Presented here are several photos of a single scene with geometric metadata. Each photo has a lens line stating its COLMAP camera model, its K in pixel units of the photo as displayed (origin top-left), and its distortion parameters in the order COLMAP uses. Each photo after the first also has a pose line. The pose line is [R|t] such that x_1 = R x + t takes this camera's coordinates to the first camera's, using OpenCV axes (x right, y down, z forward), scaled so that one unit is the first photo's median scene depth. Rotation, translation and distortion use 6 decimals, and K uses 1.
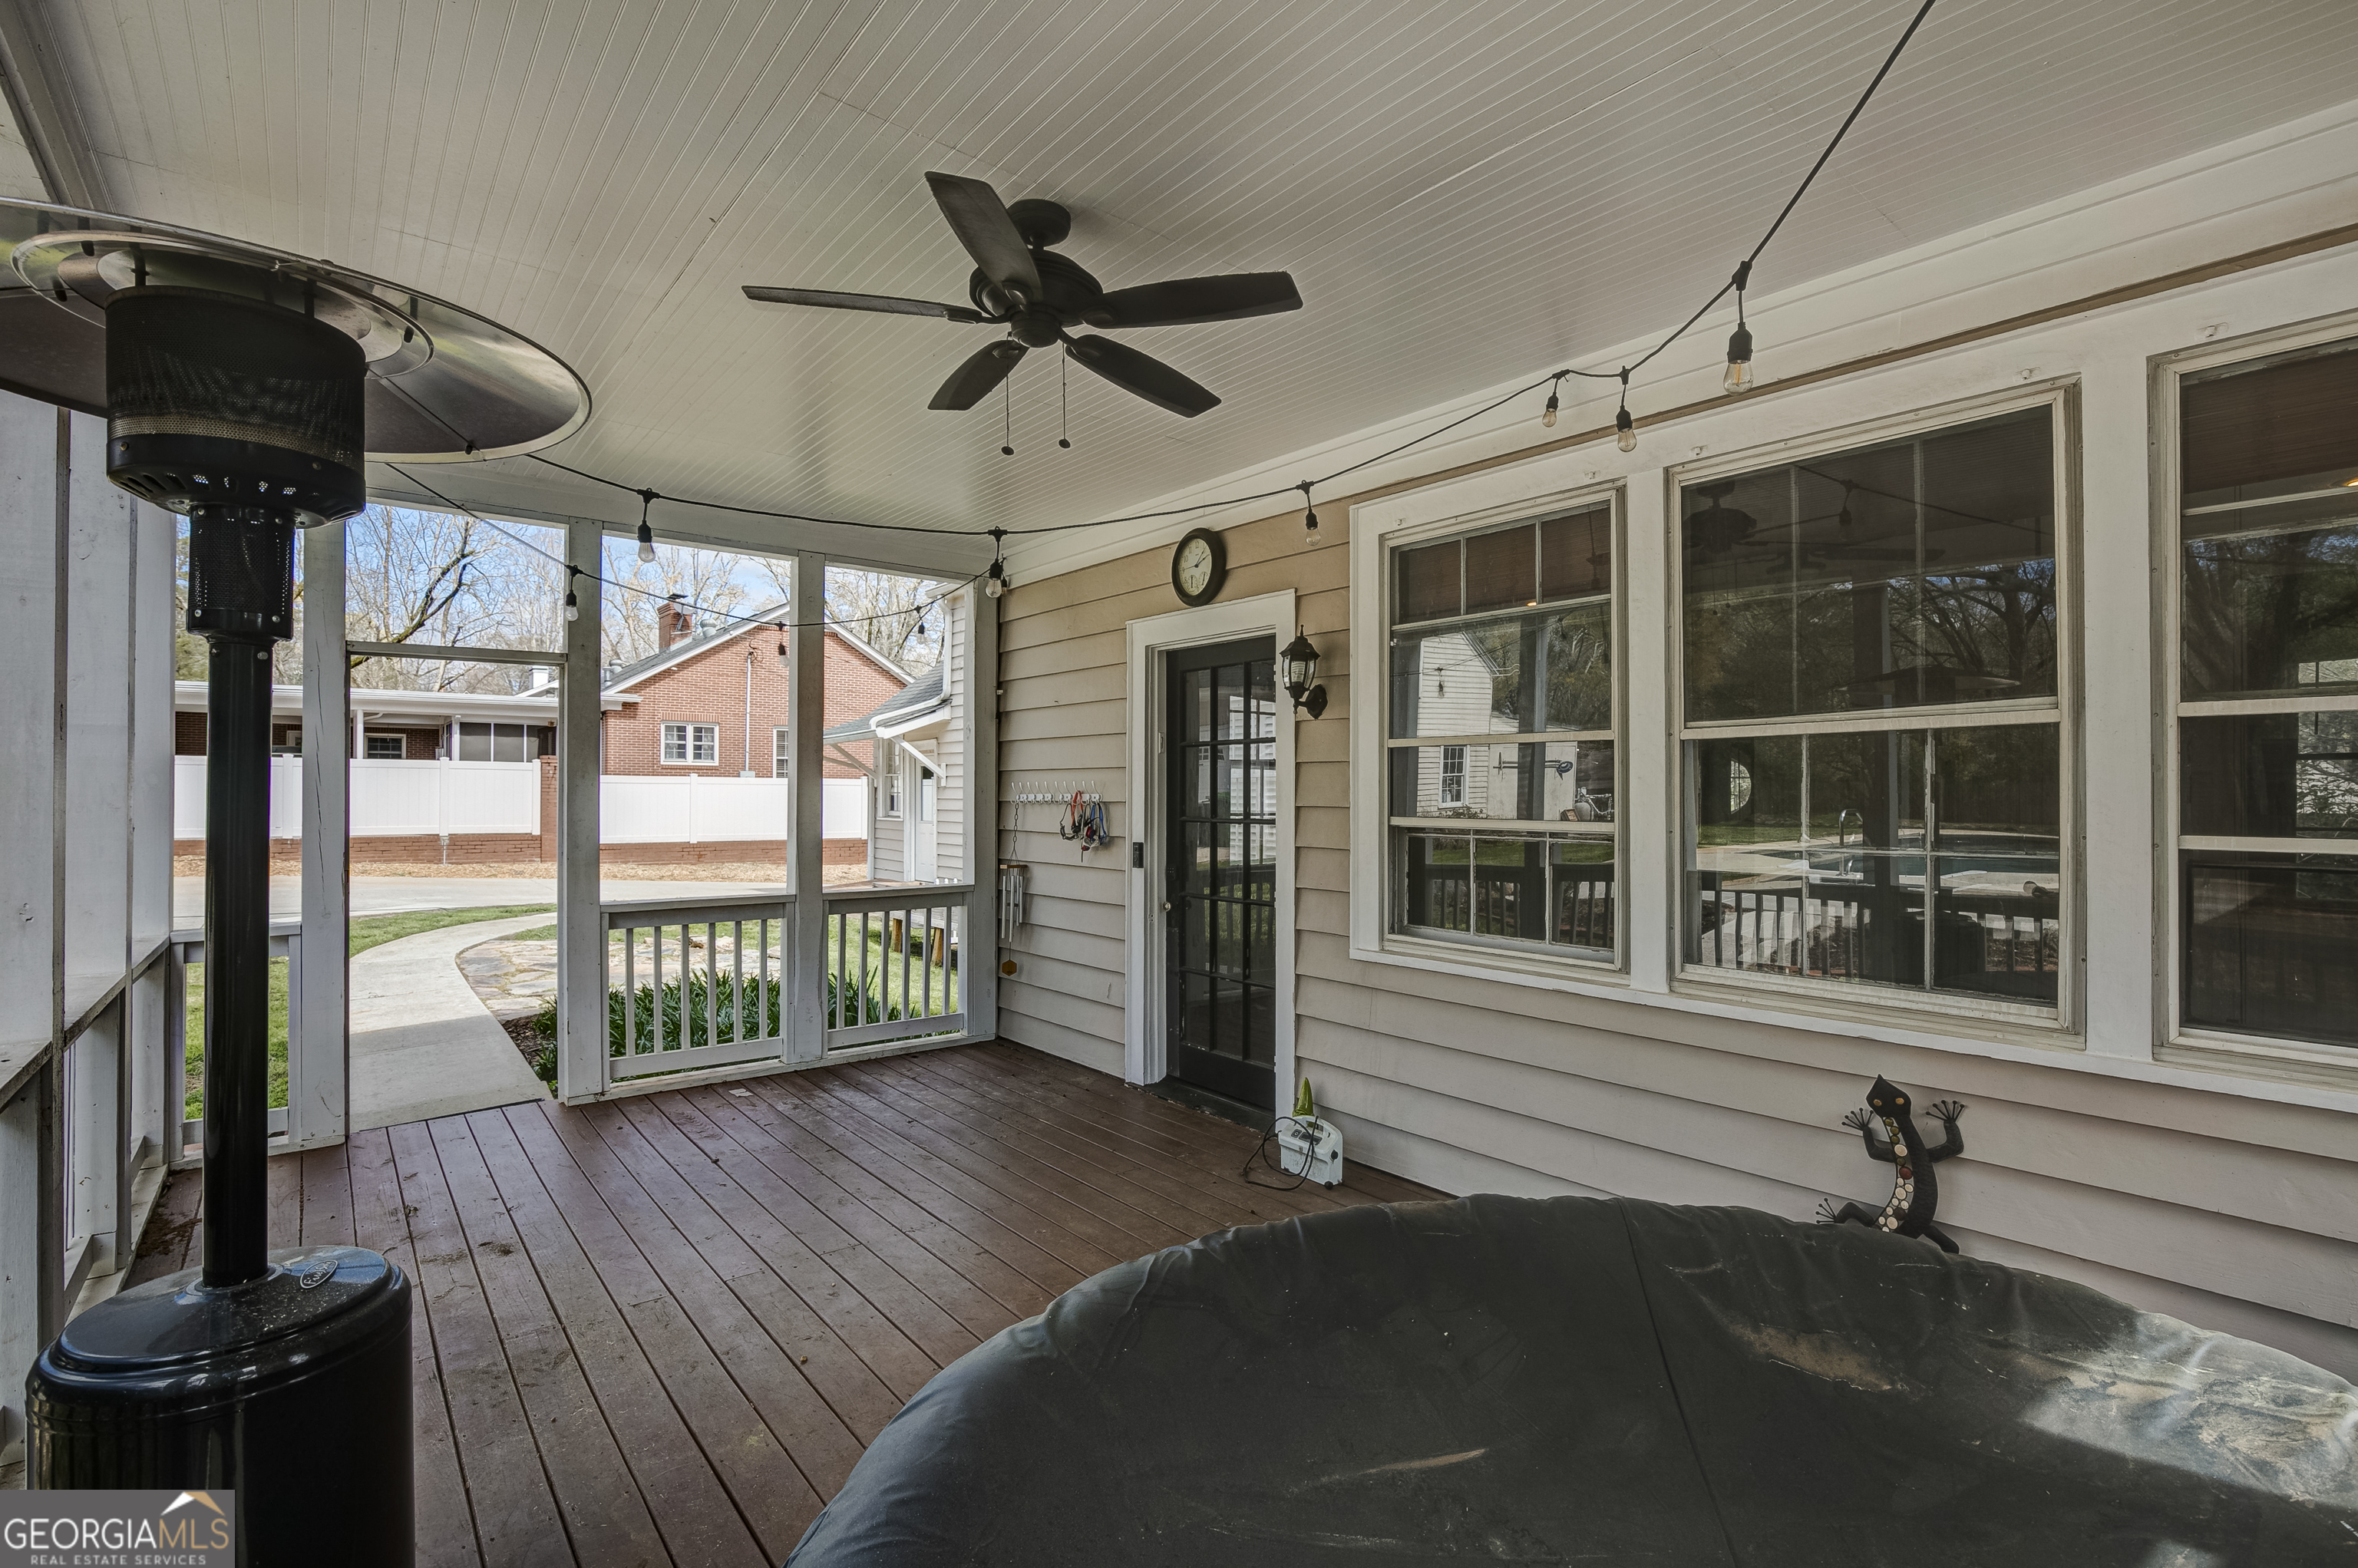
lens RADIAL K [[1124.8, 0, 1179.0], [0, 1124.8, 784.0], [0, 0, 1]] dist [-0.026394, 0.001314]
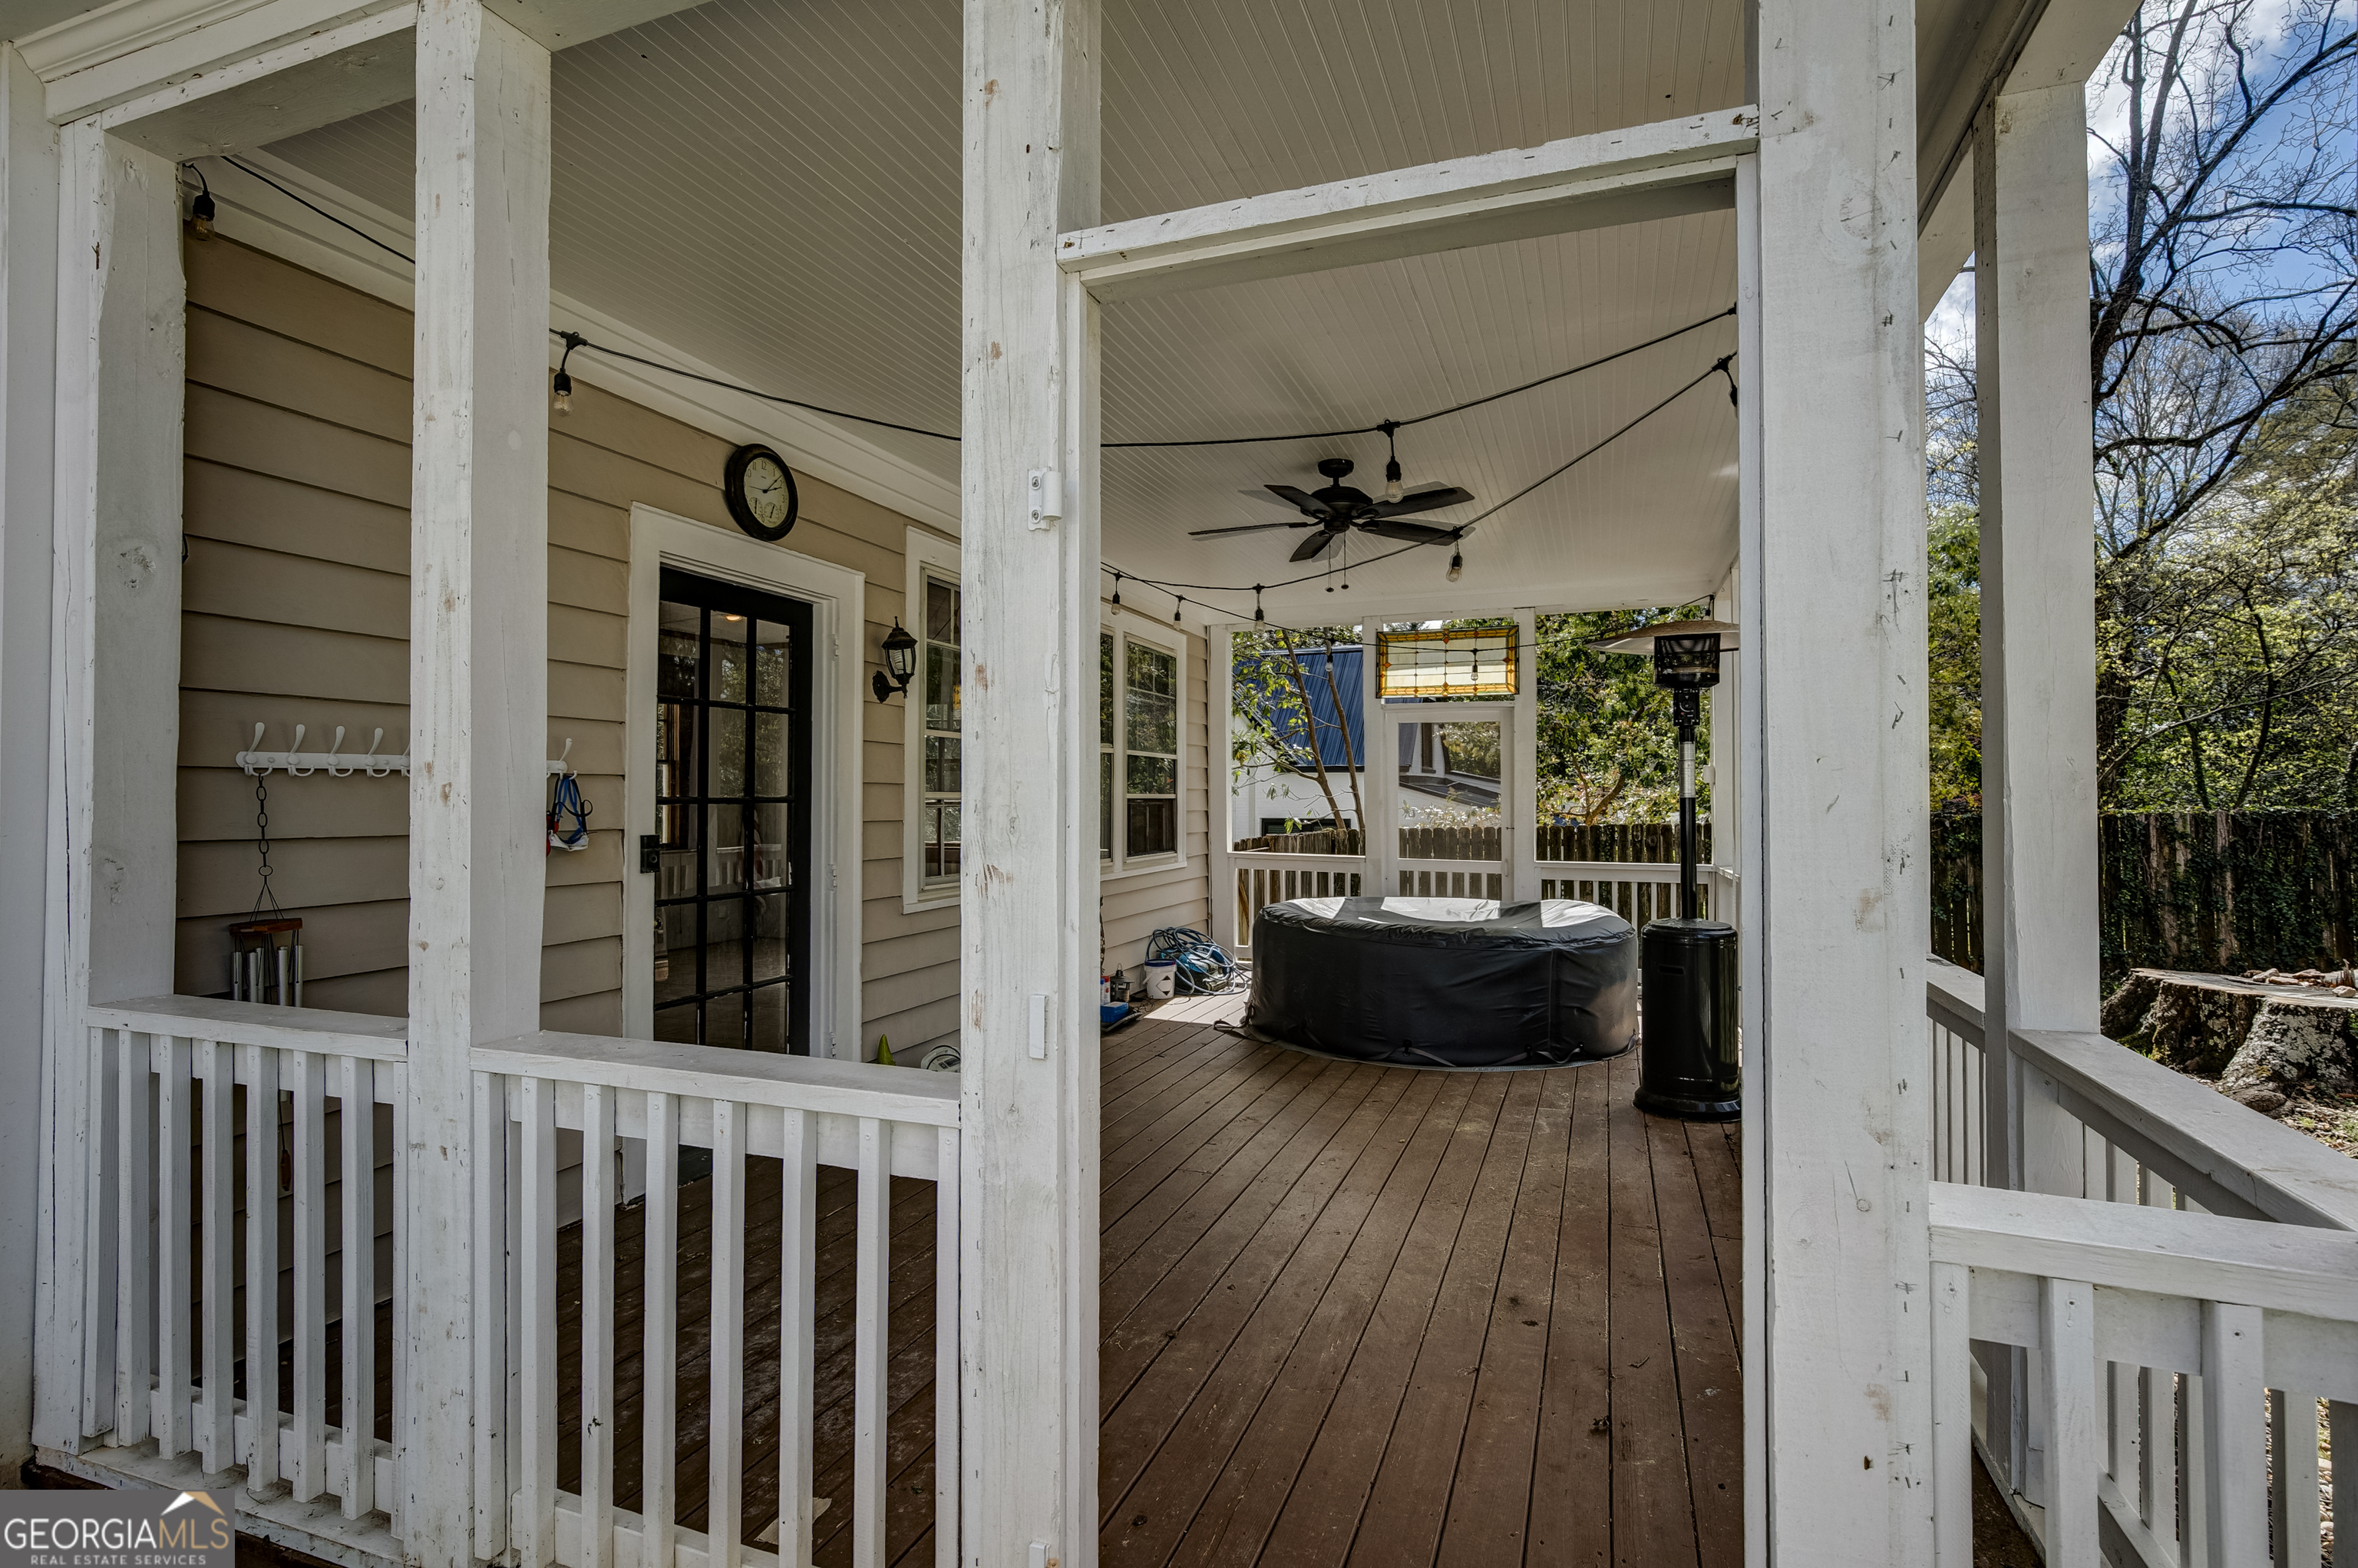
lens RADIAL K [[1124.8, 0, 1179.0], [0, 1124.8, 784.0], [0, 0, 1]] dist [-0.026394, 0.001314]
pose [[-0.520152, 0.014210, 0.853955, -1.045139], [-0.003743, 0.999814, -0.018916, 0.043800], [-0.854065, -0.013035, -0.520003, 1.446759]]
